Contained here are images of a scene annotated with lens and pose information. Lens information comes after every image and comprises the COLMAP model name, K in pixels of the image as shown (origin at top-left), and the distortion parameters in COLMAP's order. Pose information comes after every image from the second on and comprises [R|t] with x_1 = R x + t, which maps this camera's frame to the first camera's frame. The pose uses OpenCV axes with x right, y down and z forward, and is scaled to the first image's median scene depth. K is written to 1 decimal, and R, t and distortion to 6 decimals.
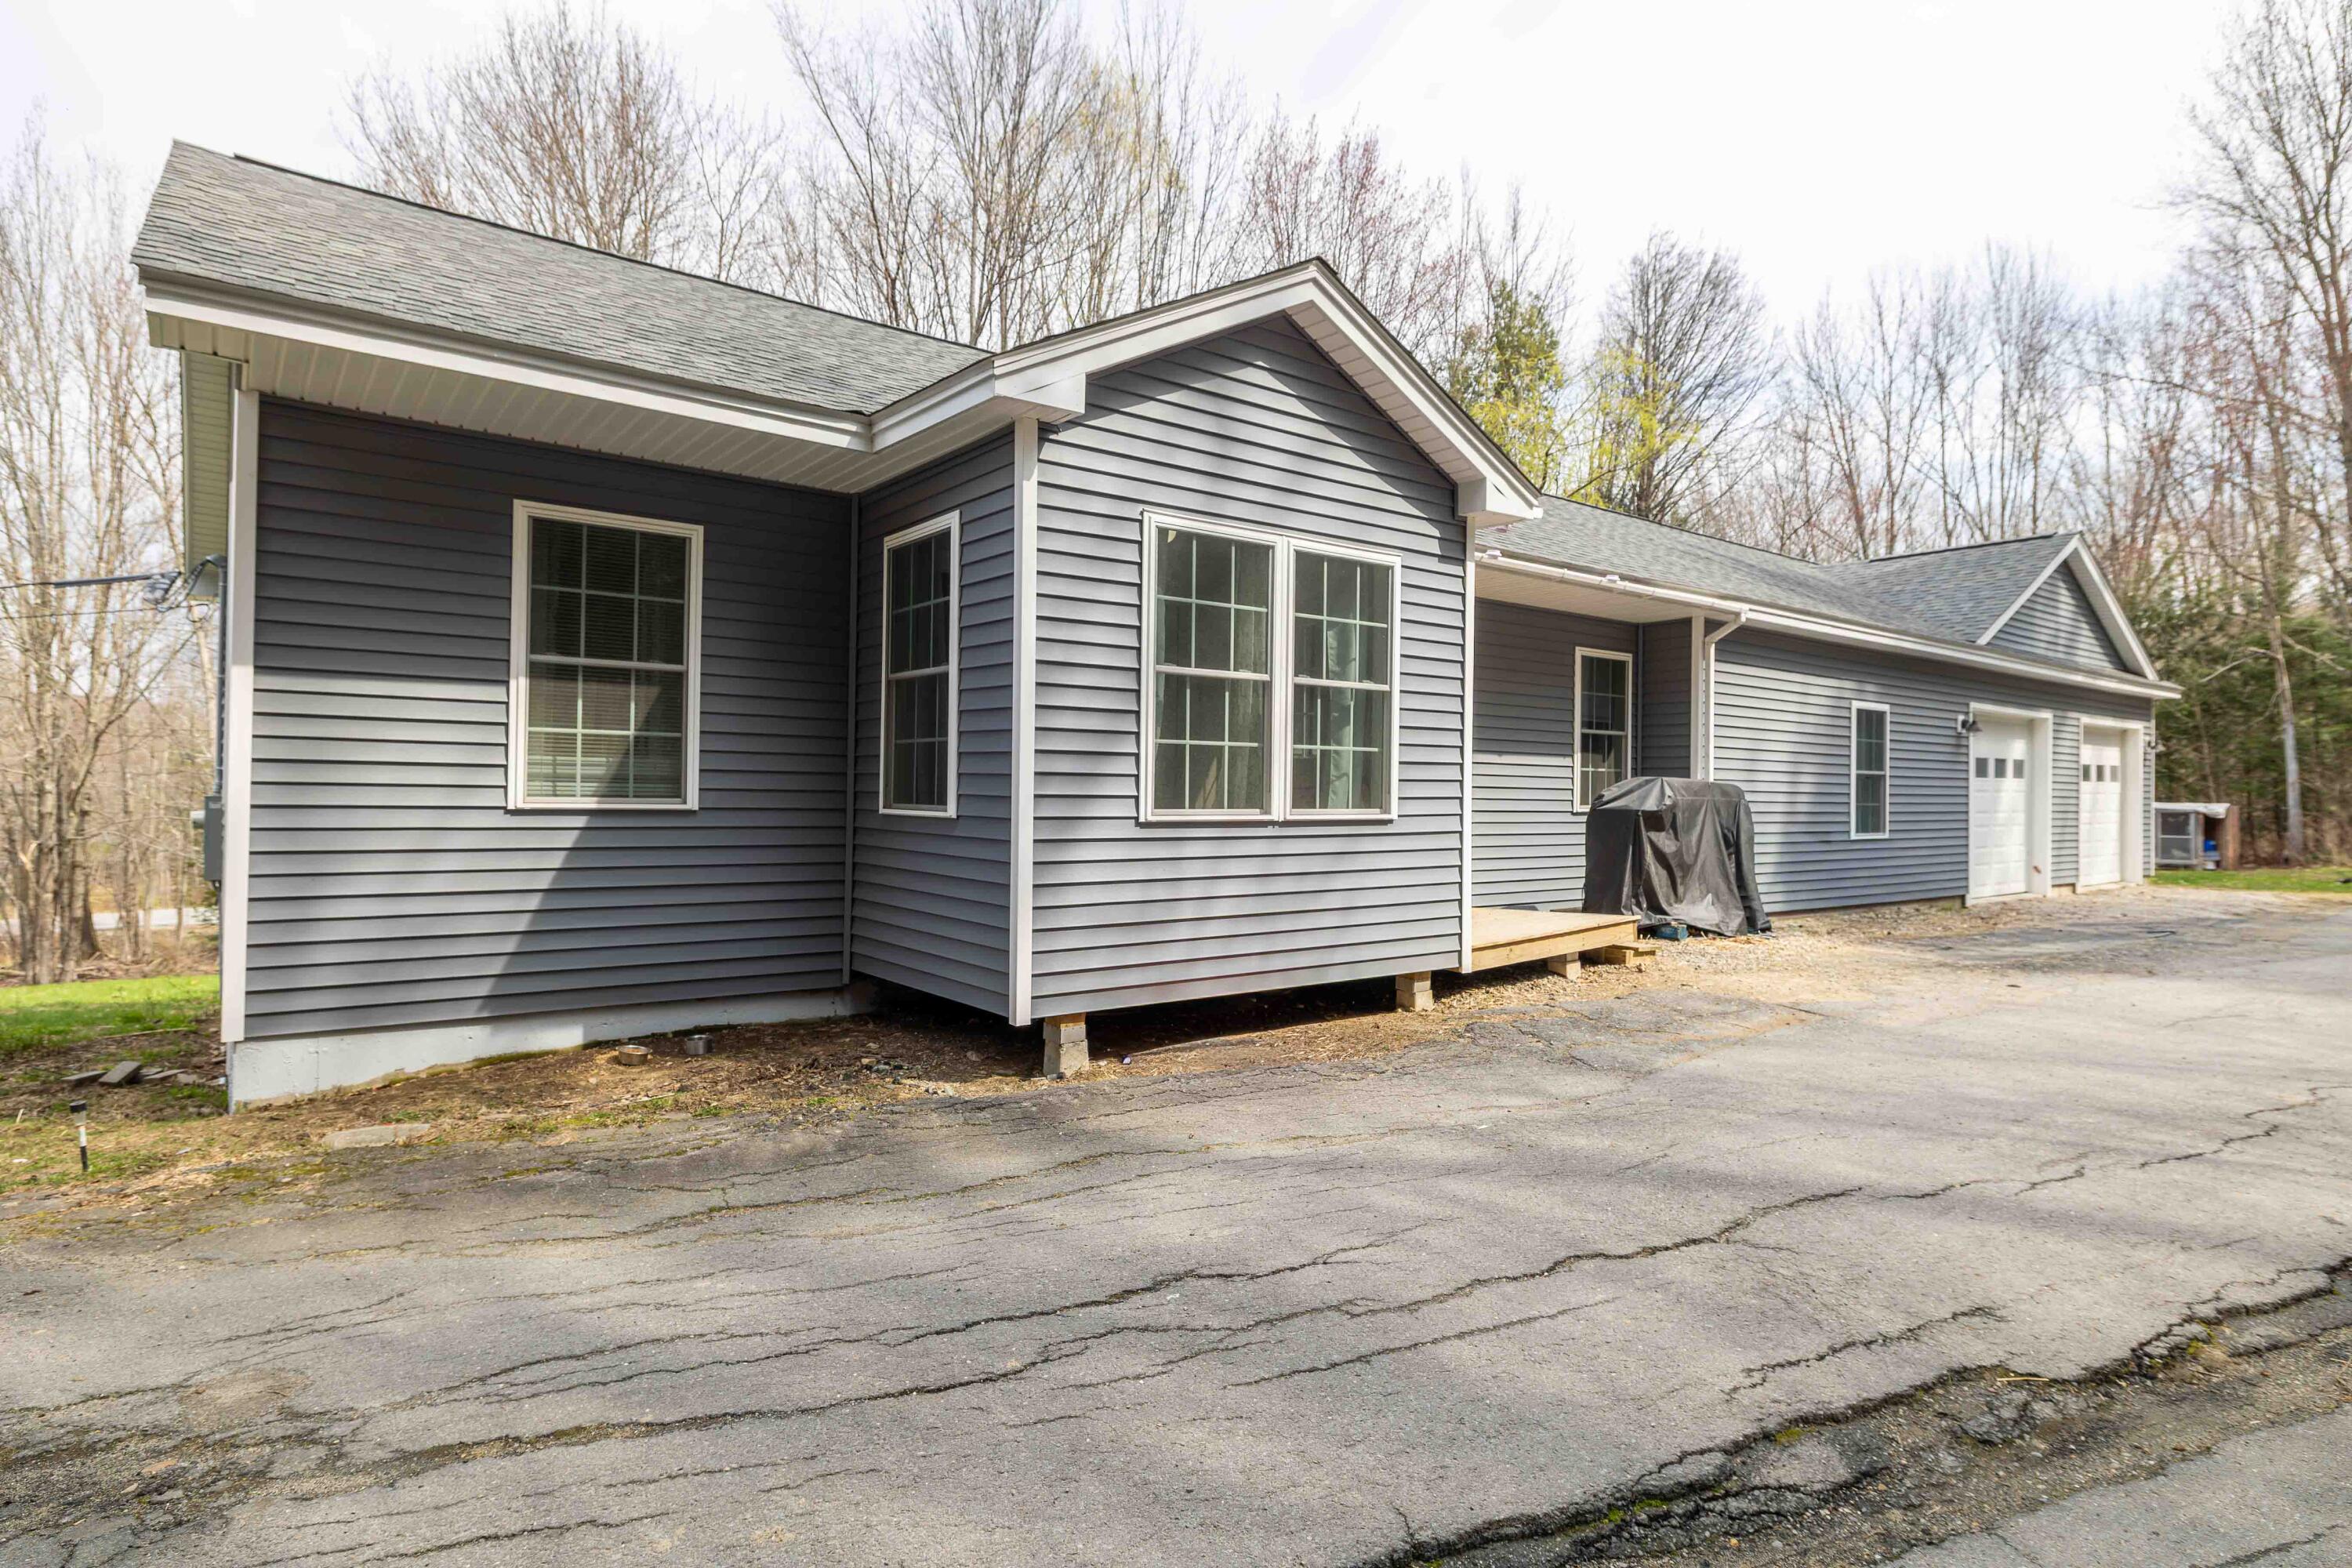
lens RADIAL K [[1244.7, 0, 1176.0], [0, 1244.7, 784.0], [0, 0, 1]] dist [-0.000069, 0.000045]
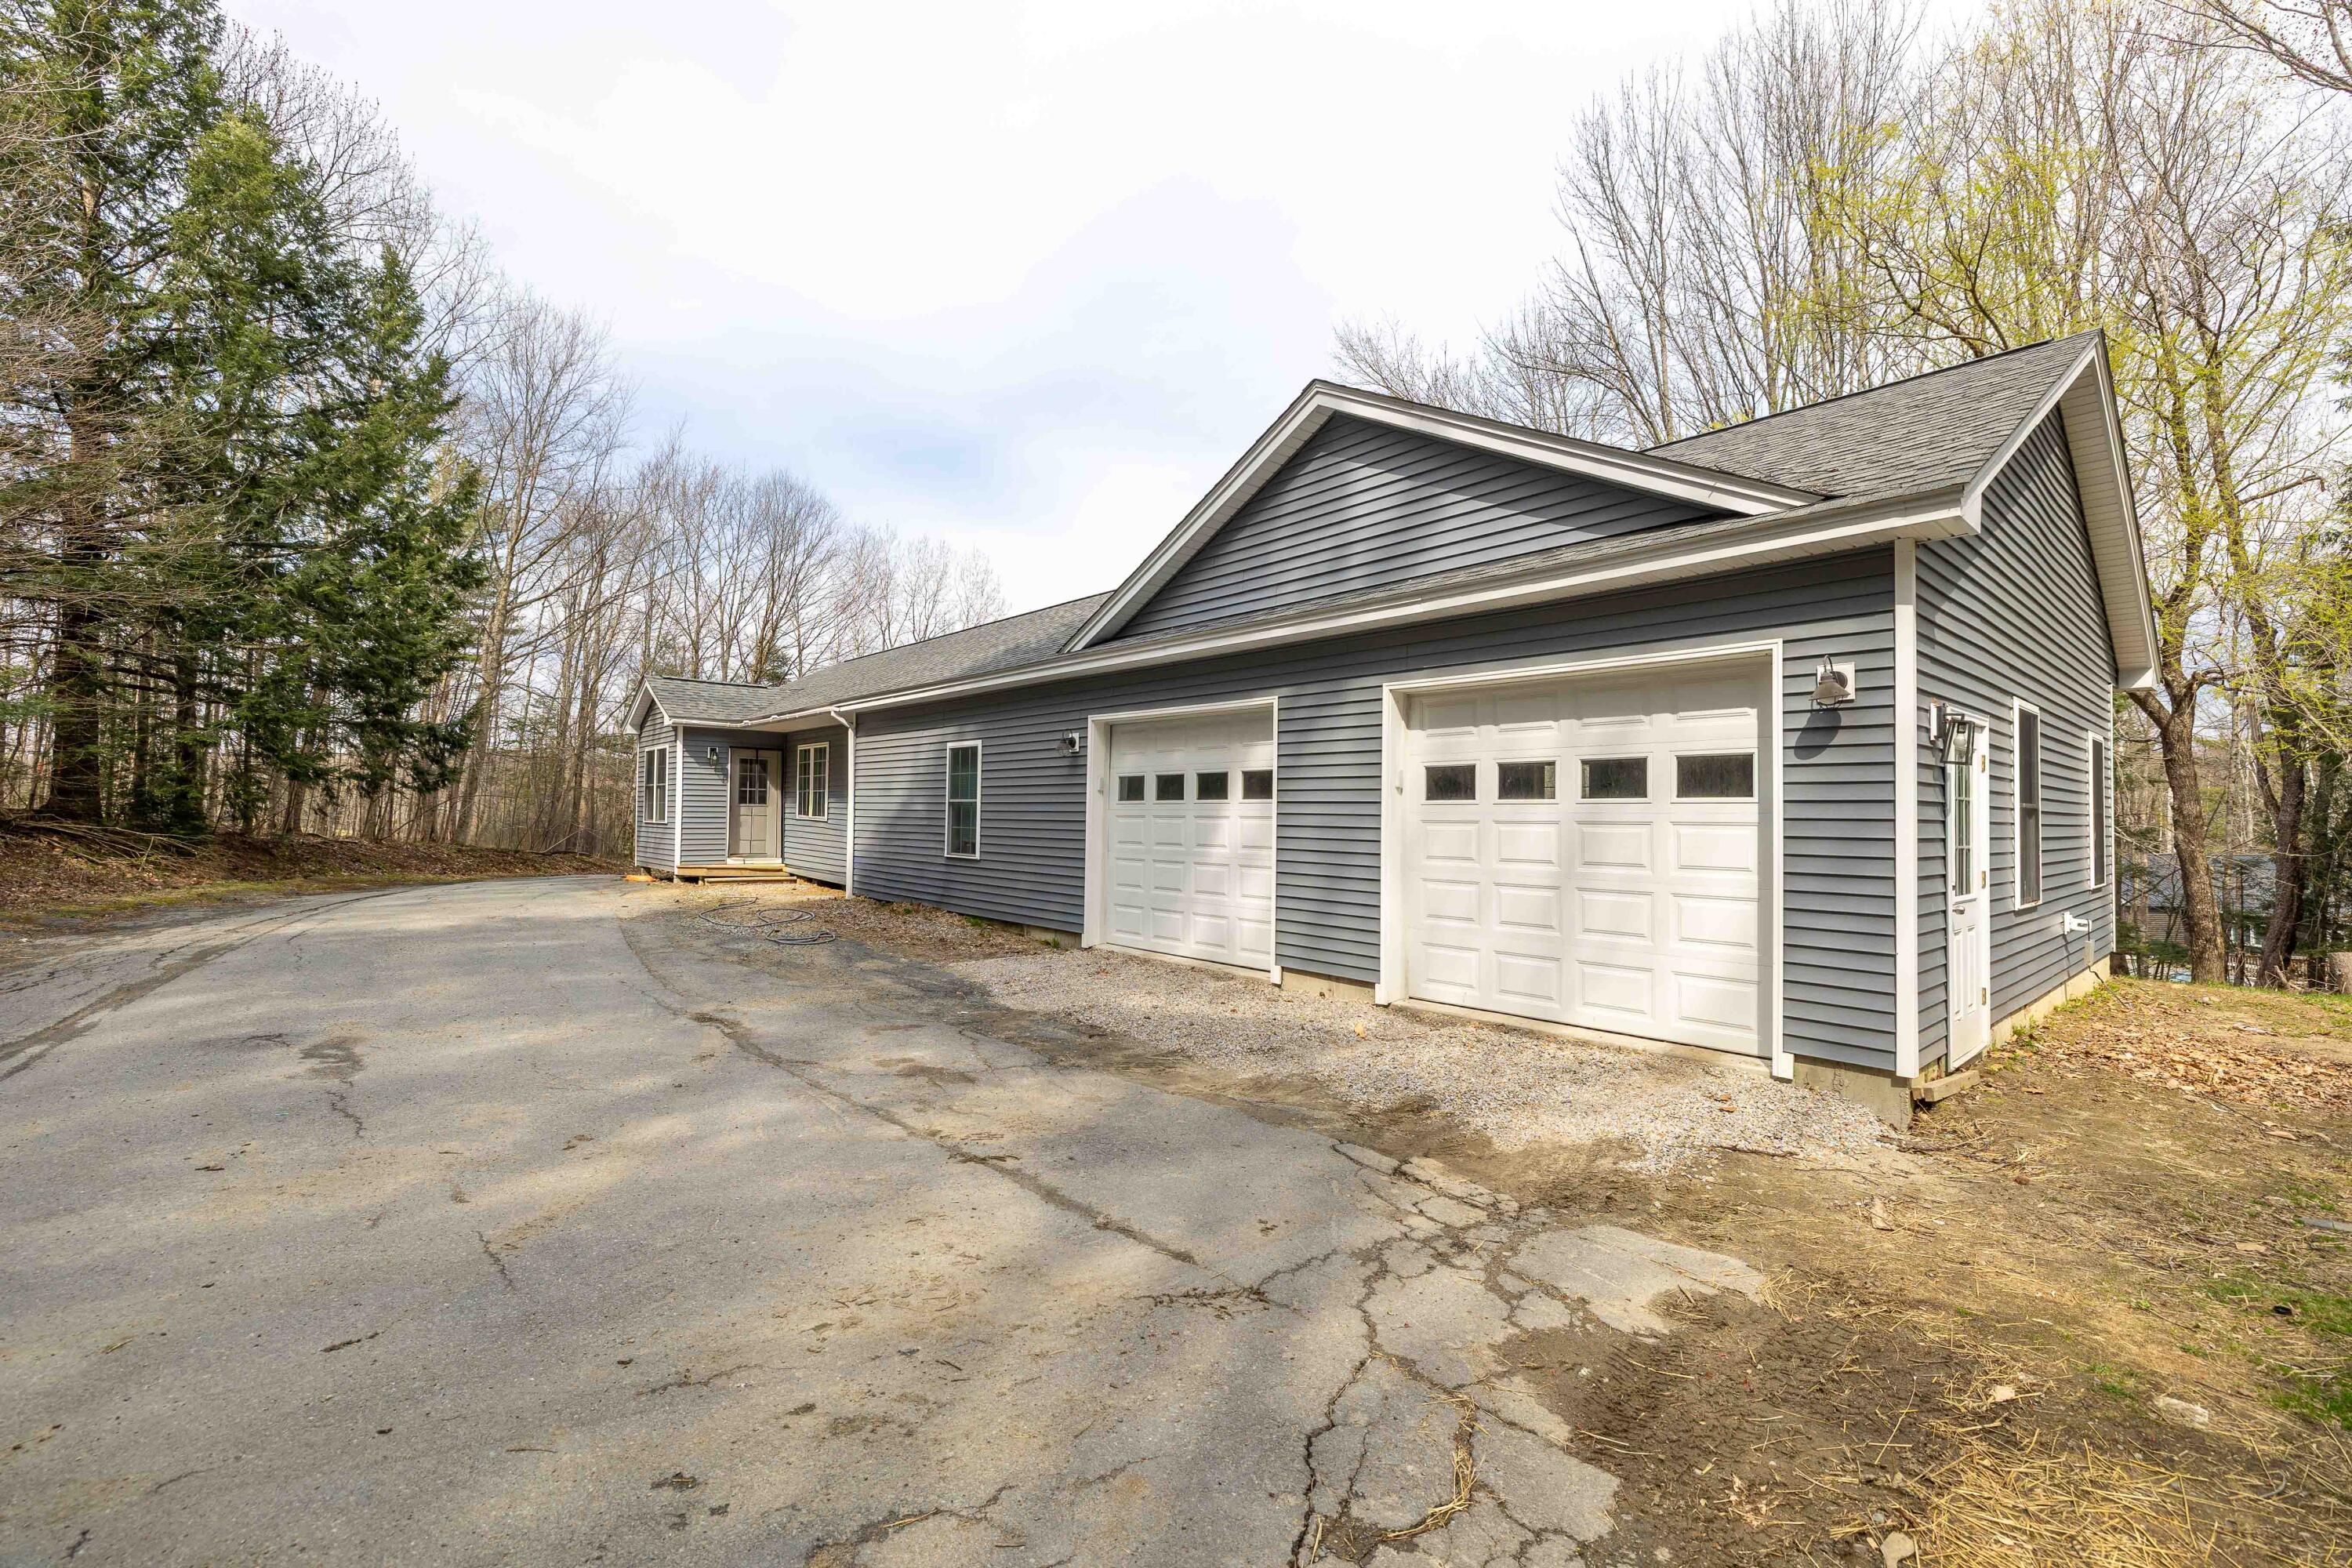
lens RADIAL K [[986.4, 0, 1176.0], [0, 986.4, 784.0], [0, 0, 1]] dist [0.005583, 0.000380]
pose [[0.052513, -0.040613, -0.997794, 2.621624], [-0.006050, 0.999141, -0.040986, 0.021502], [0.998602, 0.008189, 0.052222, 2.009505]]
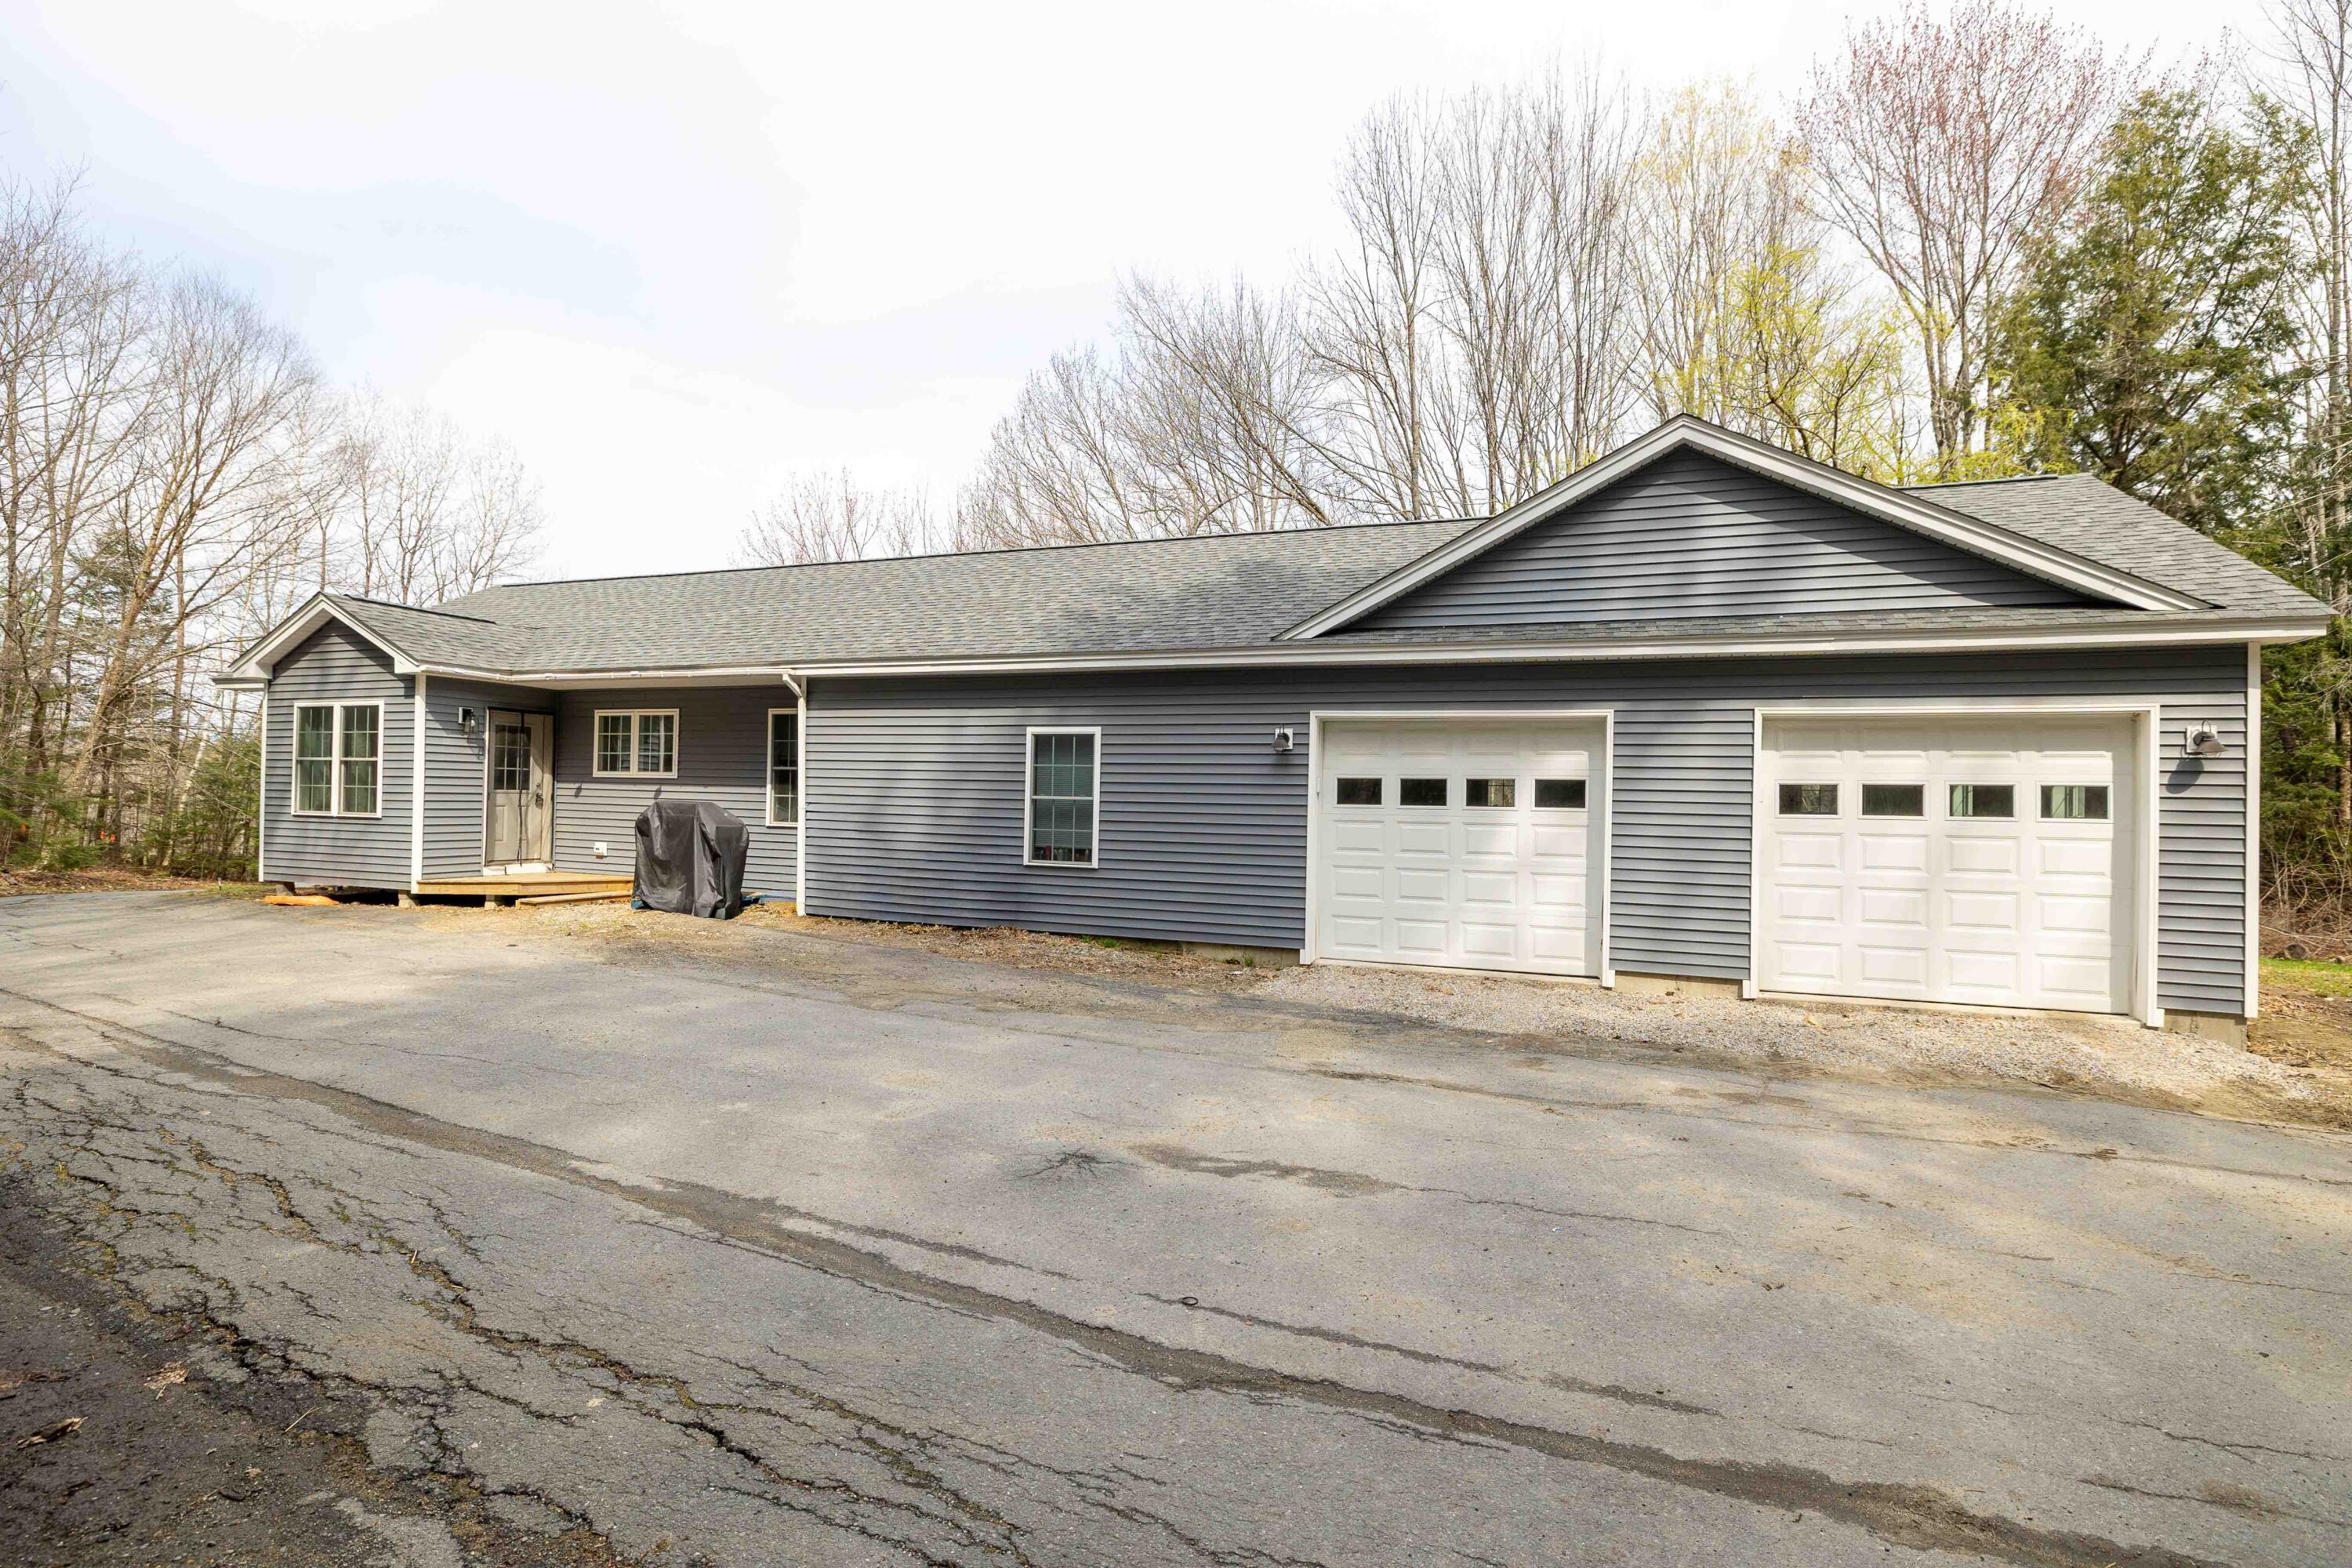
lens RADIAL K [[1109.5, 0, 1176.0], [0, 1109.5, 784.0], [0, 0, 1]] dist [-0.001345, -0.000073]
pose [[0.512129, -0.012954, -0.858811, 2.369397], [-0.010657, 0.999713, -0.021434, -0.003950], [0.858843, 0.020129, 0.511844, 1.090706]]
